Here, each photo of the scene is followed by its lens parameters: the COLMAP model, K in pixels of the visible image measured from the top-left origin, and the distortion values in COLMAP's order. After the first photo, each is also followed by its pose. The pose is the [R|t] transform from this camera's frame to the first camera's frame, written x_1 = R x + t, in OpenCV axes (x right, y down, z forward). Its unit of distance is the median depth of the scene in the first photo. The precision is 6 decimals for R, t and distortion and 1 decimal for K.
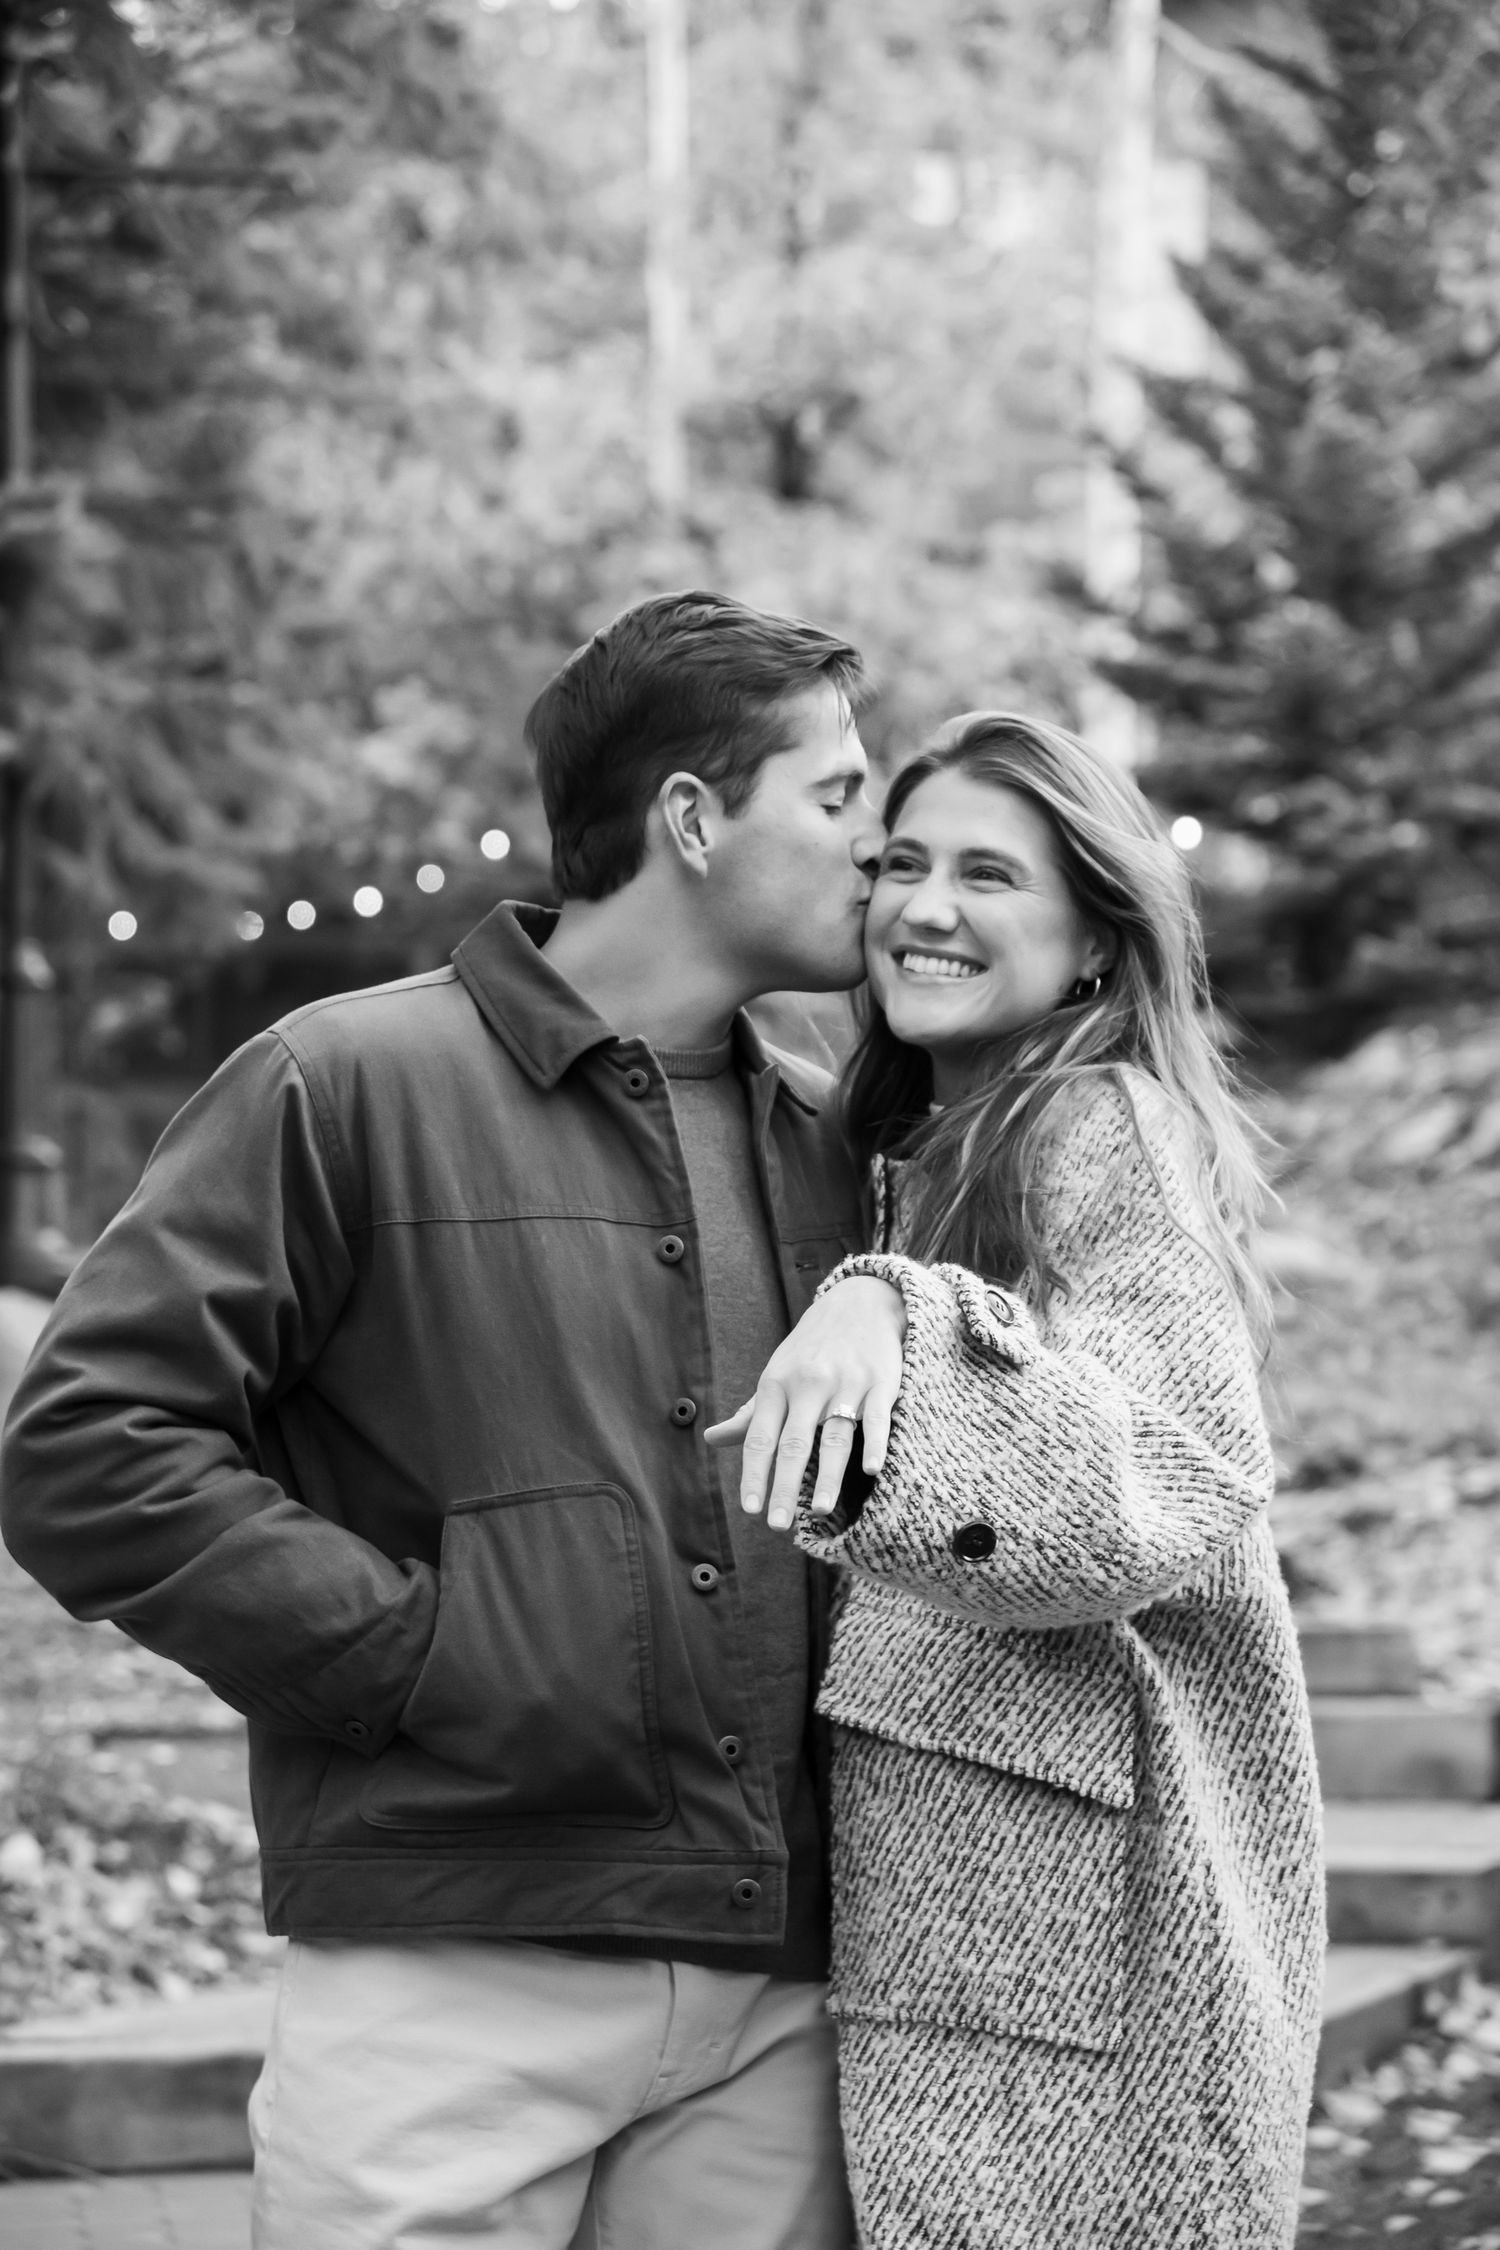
lens RADIAL K [[5957.3, 0, 733.4], [0, 5957.3, 1096.4], [0, 0, 1]] dist [0.968748, 0.000000]
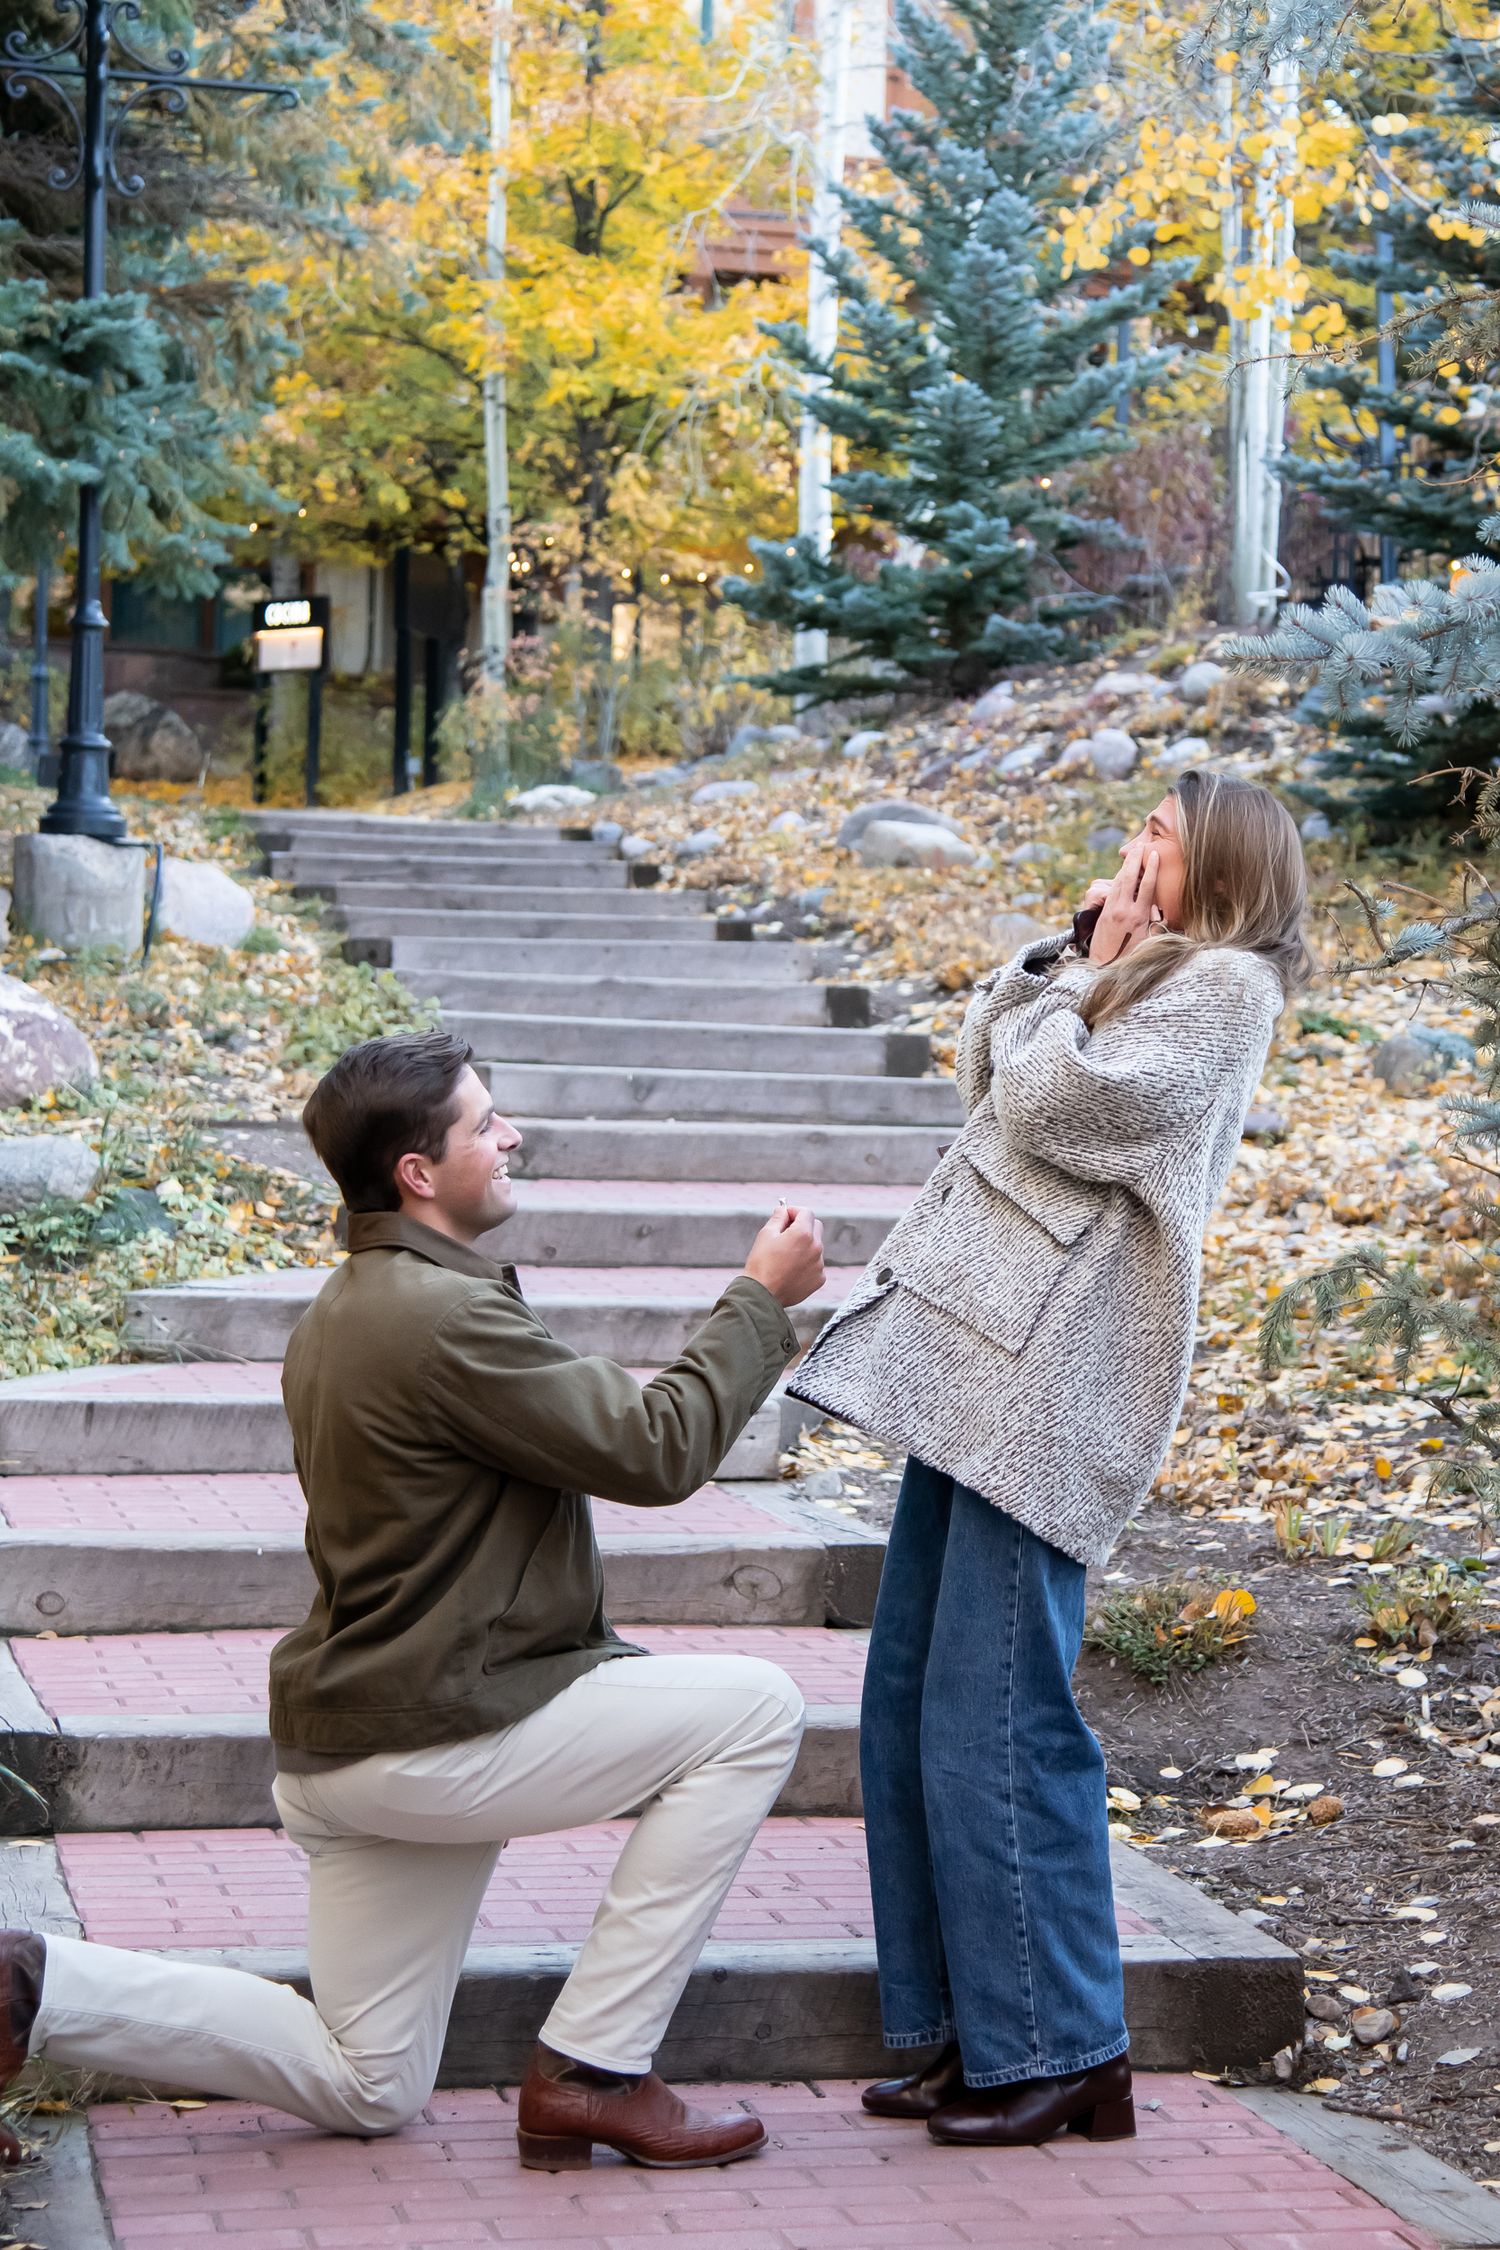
lens RADIAL K [[4649.3, 0, 956.4], [0, 4649.3, 971.0], [0, 0, 1]] dist [0.314443, 0.000000]
pose [[0.994393, 0.034576, 0.099932, -0.011871], [-0.040871, 0.997261, 0.061640, -0.009175], [-0.097527, -0.065379, 0.993083, -0.109766]]
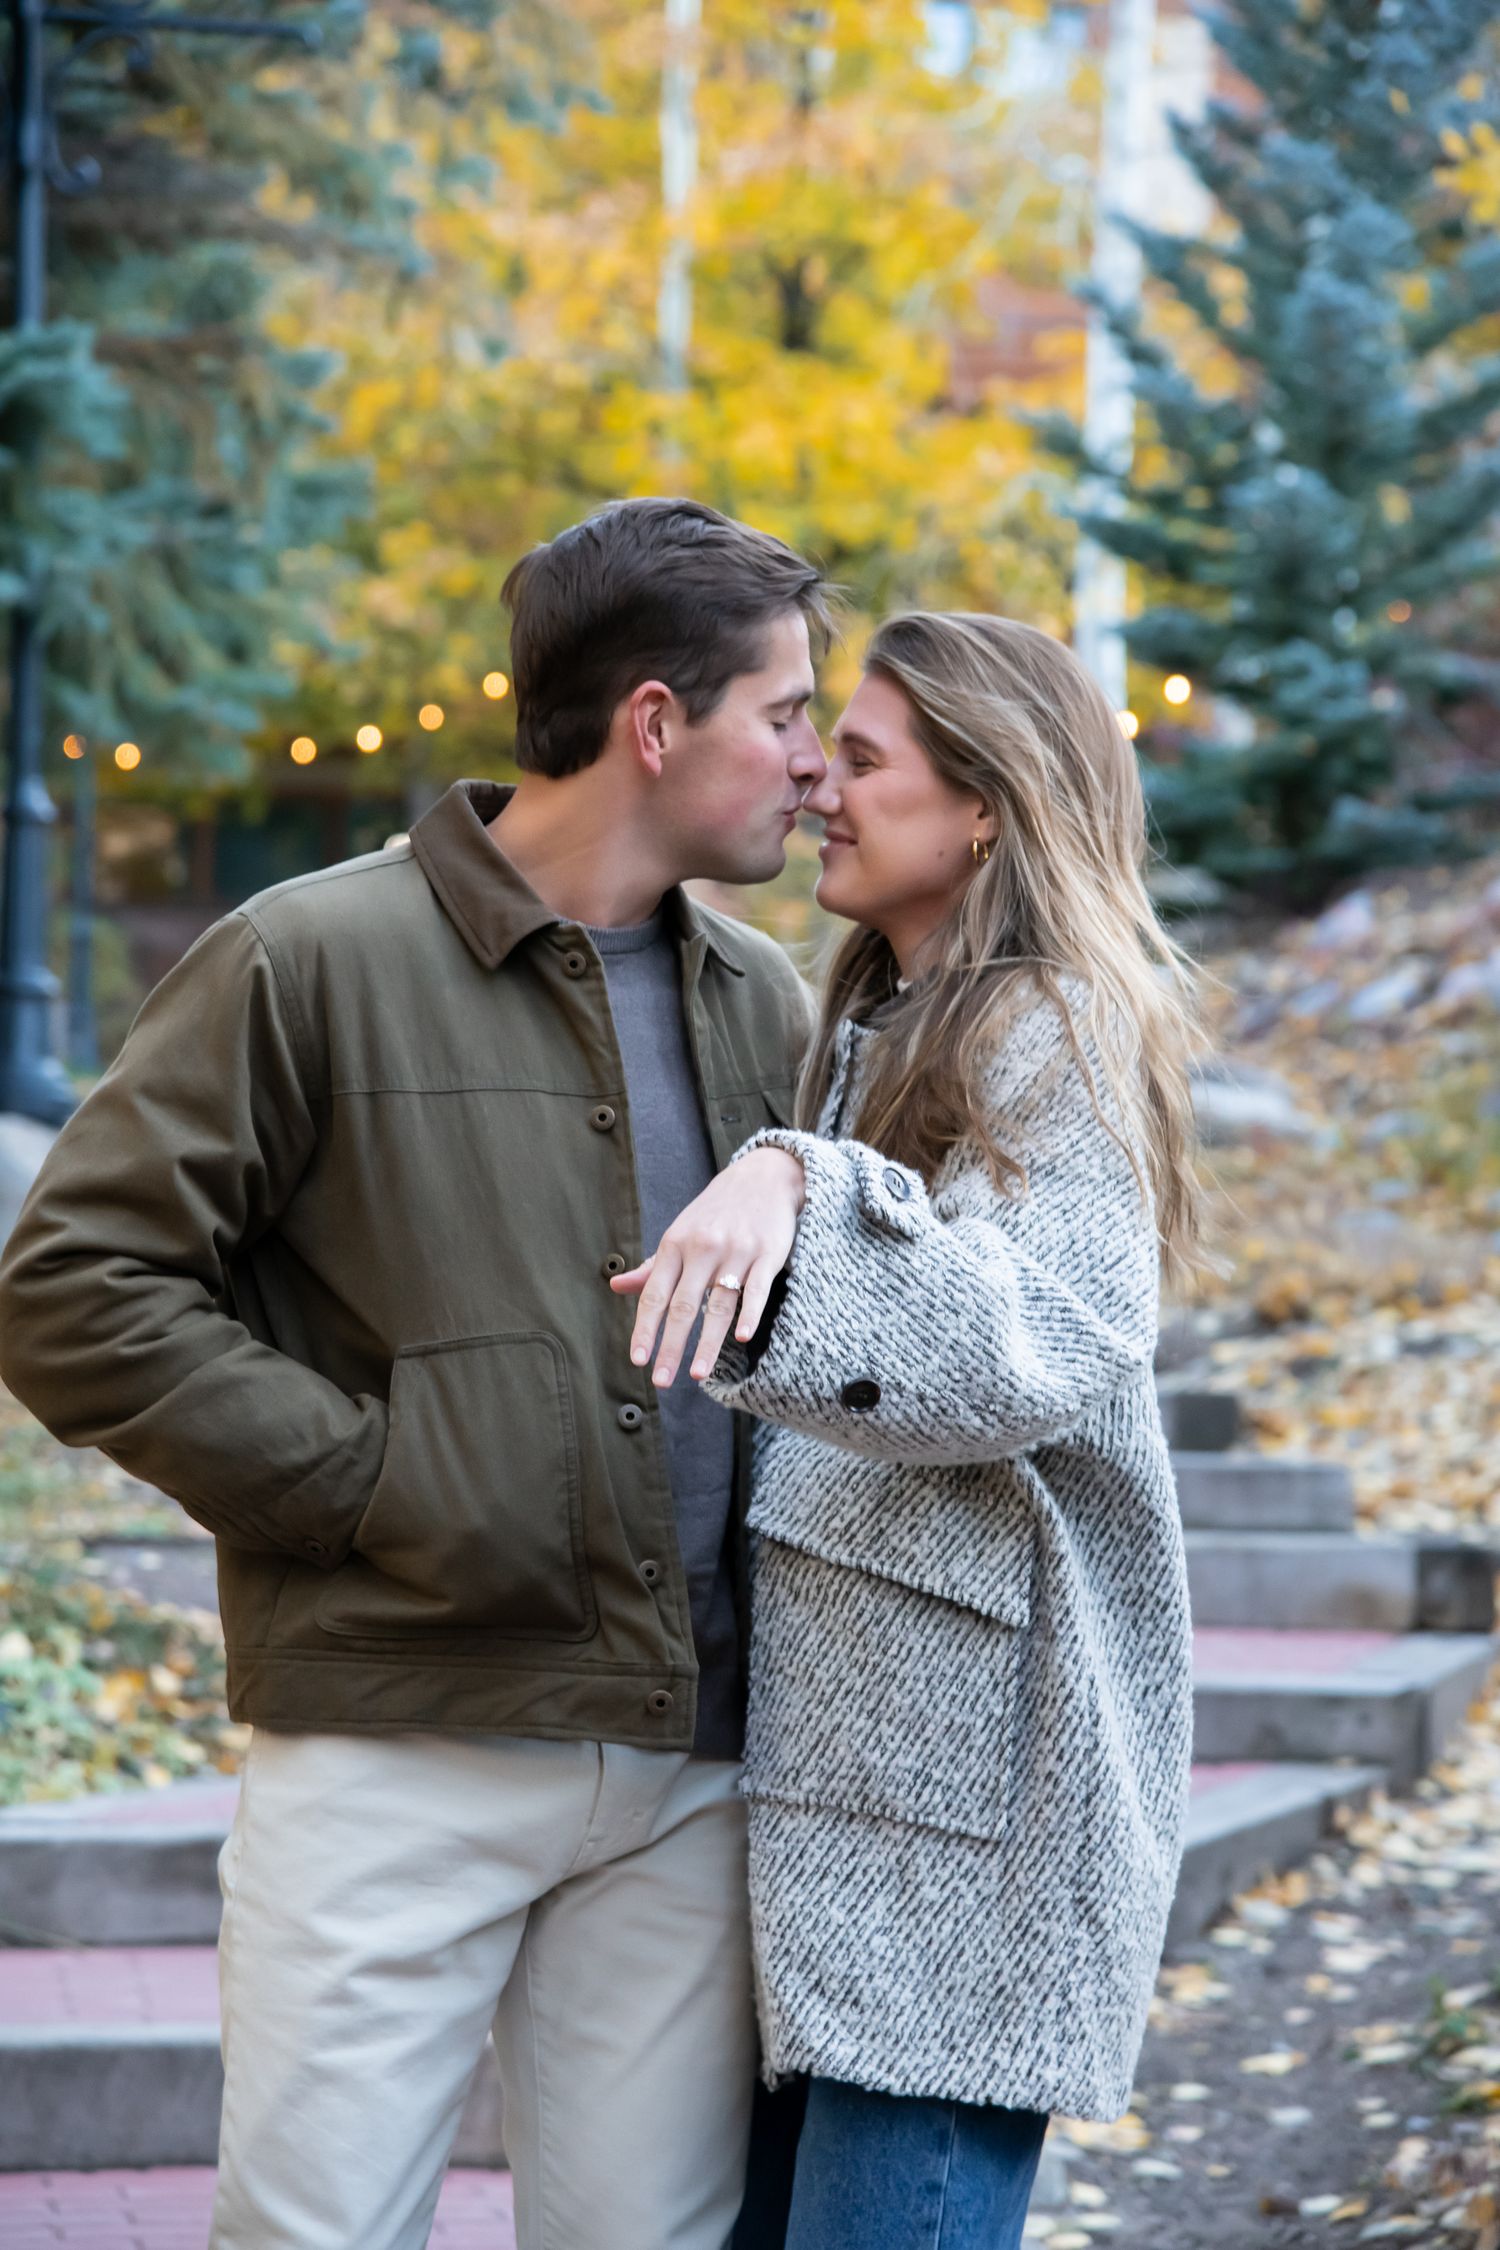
lens RADIAL K [[5889.0, 0, 748.9], [0, 5889.0, 1091.4], [0, 0, 1]] dist [0.952328, 0.000000]
pose [[0.999734, 0.022776, 0.003686, 0.001555], [-0.022866, 0.999389, 0.026418, -0.001108], [-0.003082, -0.026495, 0.999644, -0.013119]]
